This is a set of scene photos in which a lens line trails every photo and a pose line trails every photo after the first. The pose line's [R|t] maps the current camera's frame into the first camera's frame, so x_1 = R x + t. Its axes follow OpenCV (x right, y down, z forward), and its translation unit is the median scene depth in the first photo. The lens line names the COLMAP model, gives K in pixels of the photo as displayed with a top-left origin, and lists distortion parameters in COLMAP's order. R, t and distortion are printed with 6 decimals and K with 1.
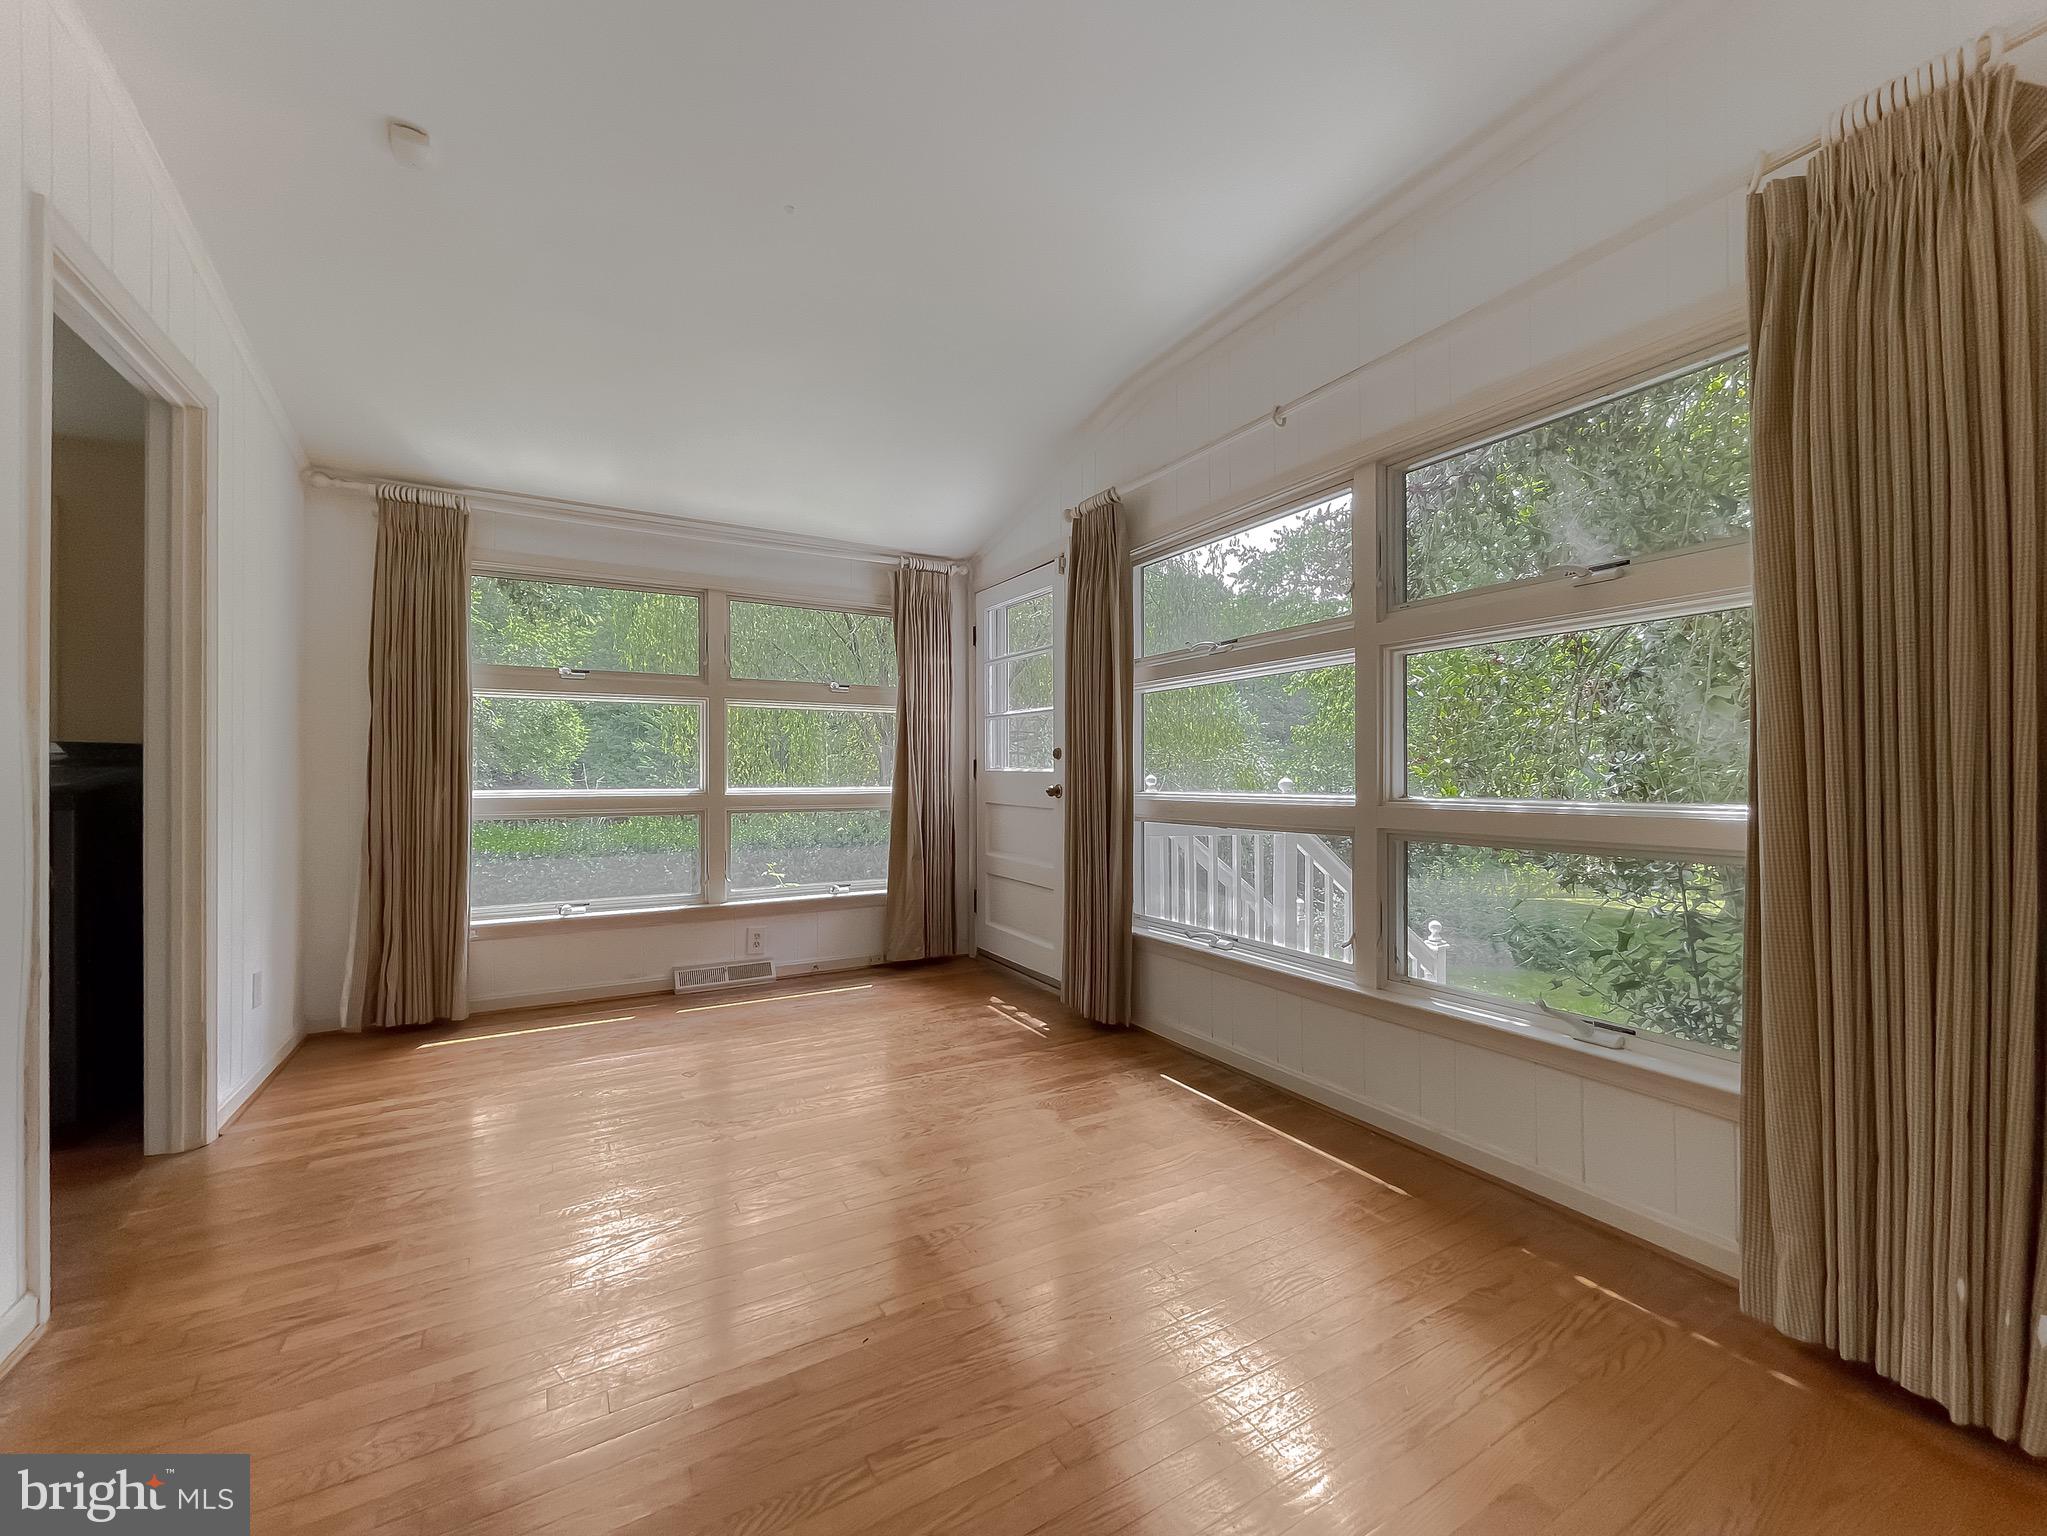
lens RADIAL K [[828.1, 0, 1023.3], [0, 828.1, 772.4], [0, 0, 1]] dist [-0.012011, 0.000494]
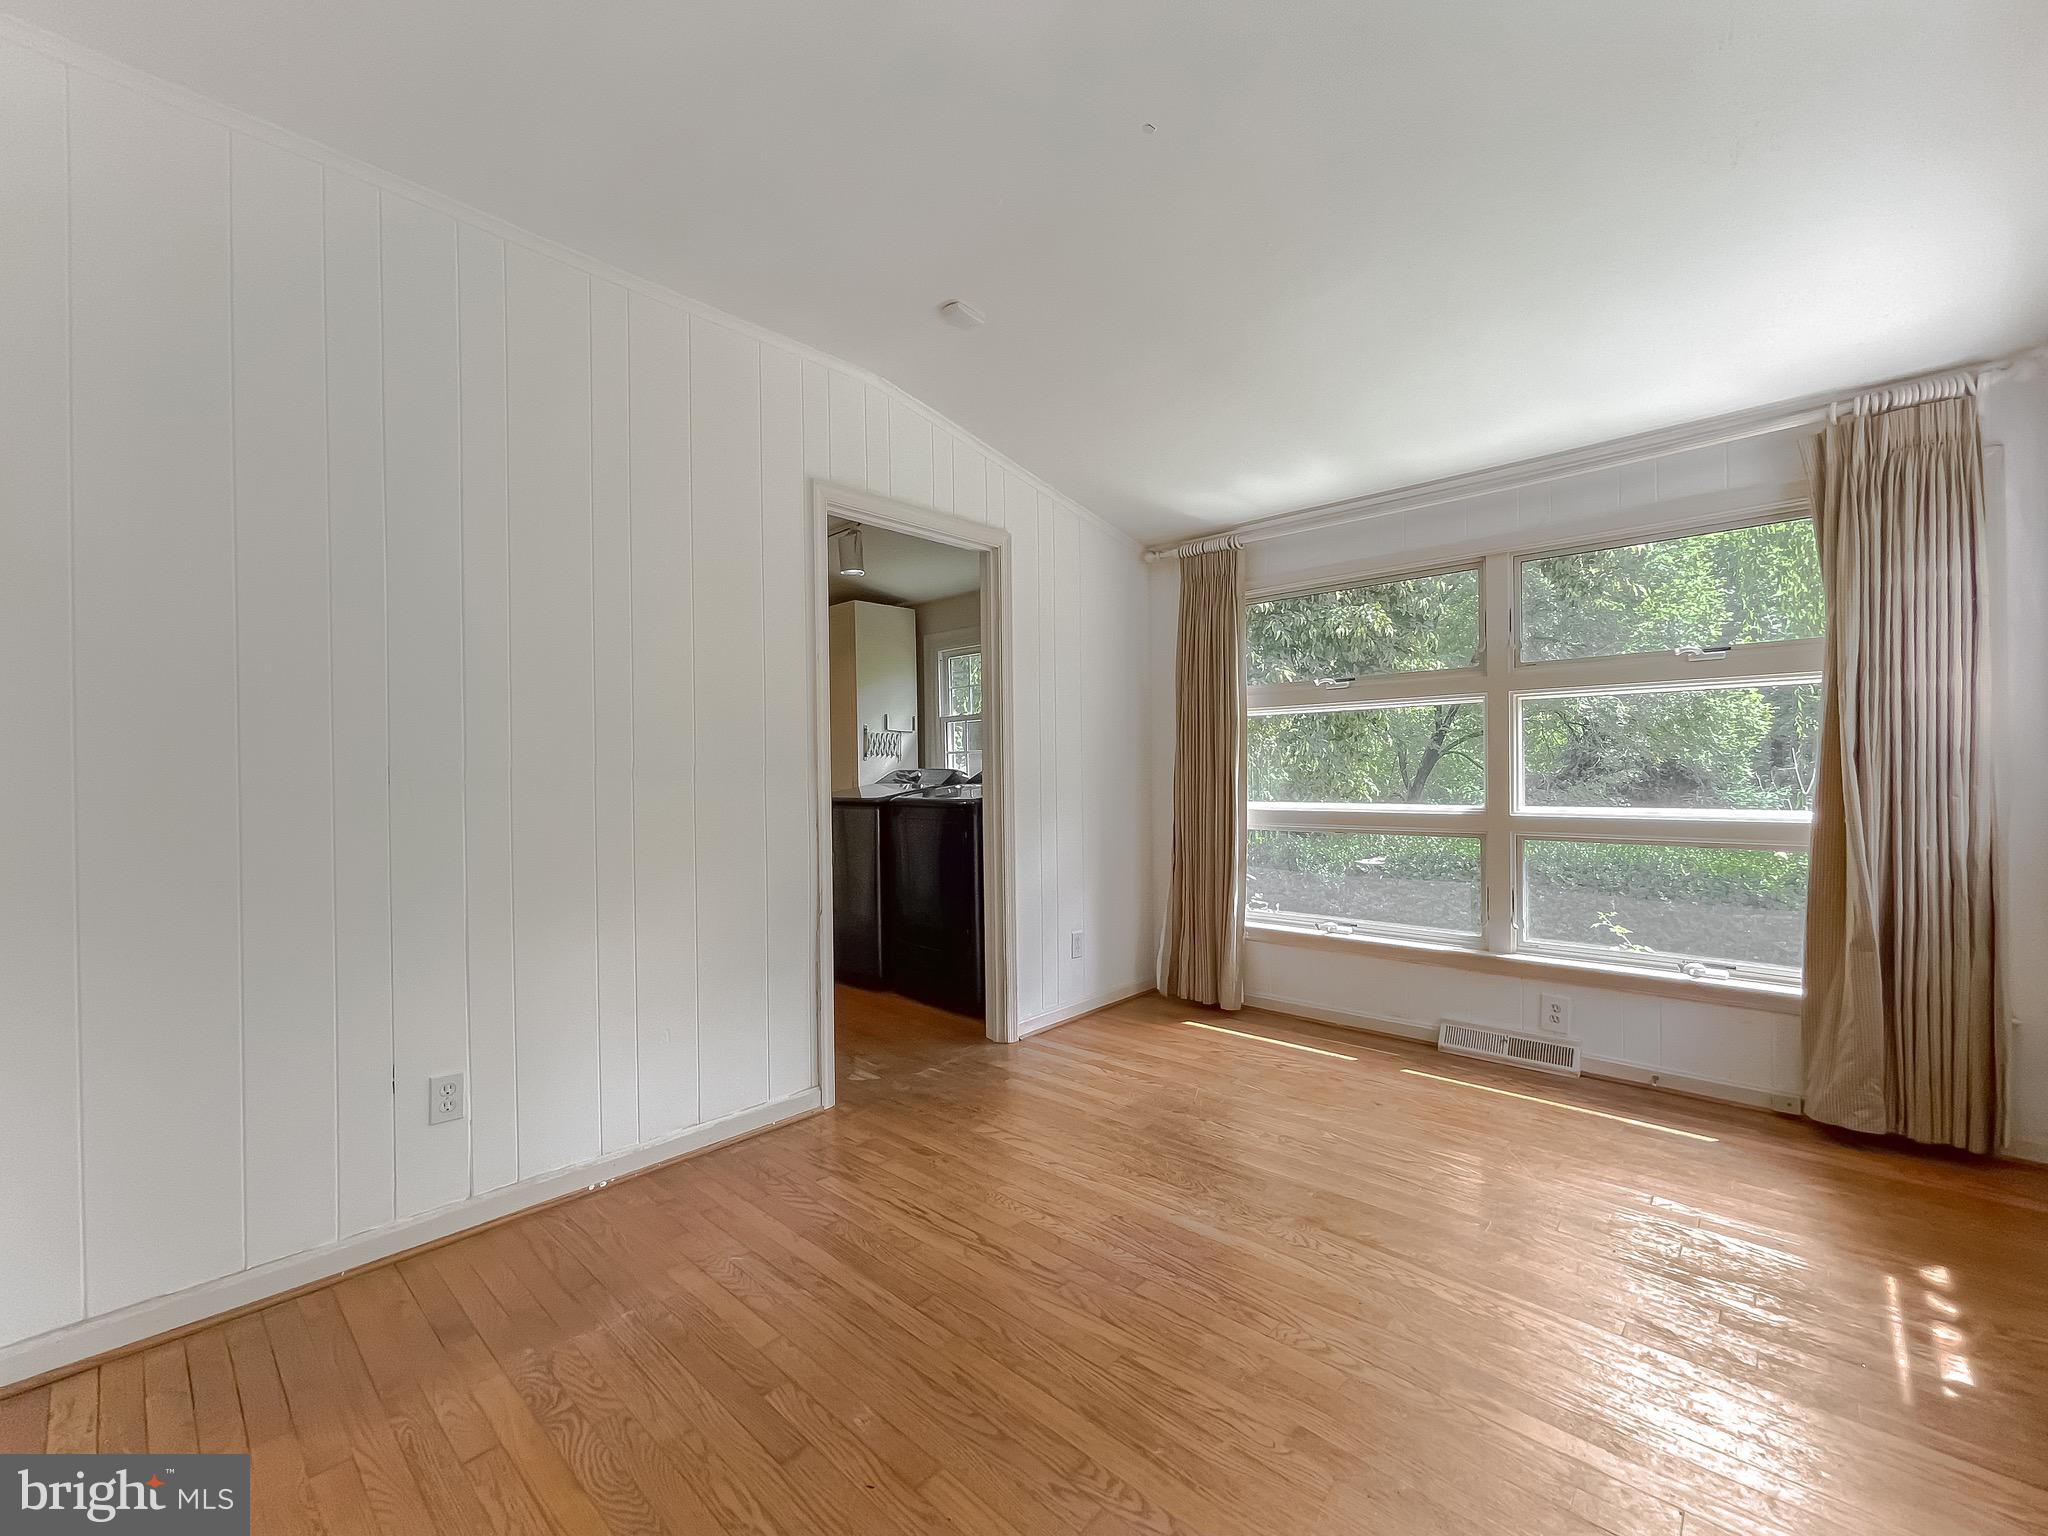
lens RADIAL K [[828.5, 0, 1022.1], [0, 828.5, 771.4], [0, 0, 1]] dist [-0.012011, 0.000494]
pose [[0.282264, -0.000819, -0.959336, 0.260892], [0.015447, 0.999874, 0.003692, -0.024673], [0.959212, -0.015860, 0.282241, 0.355714]]
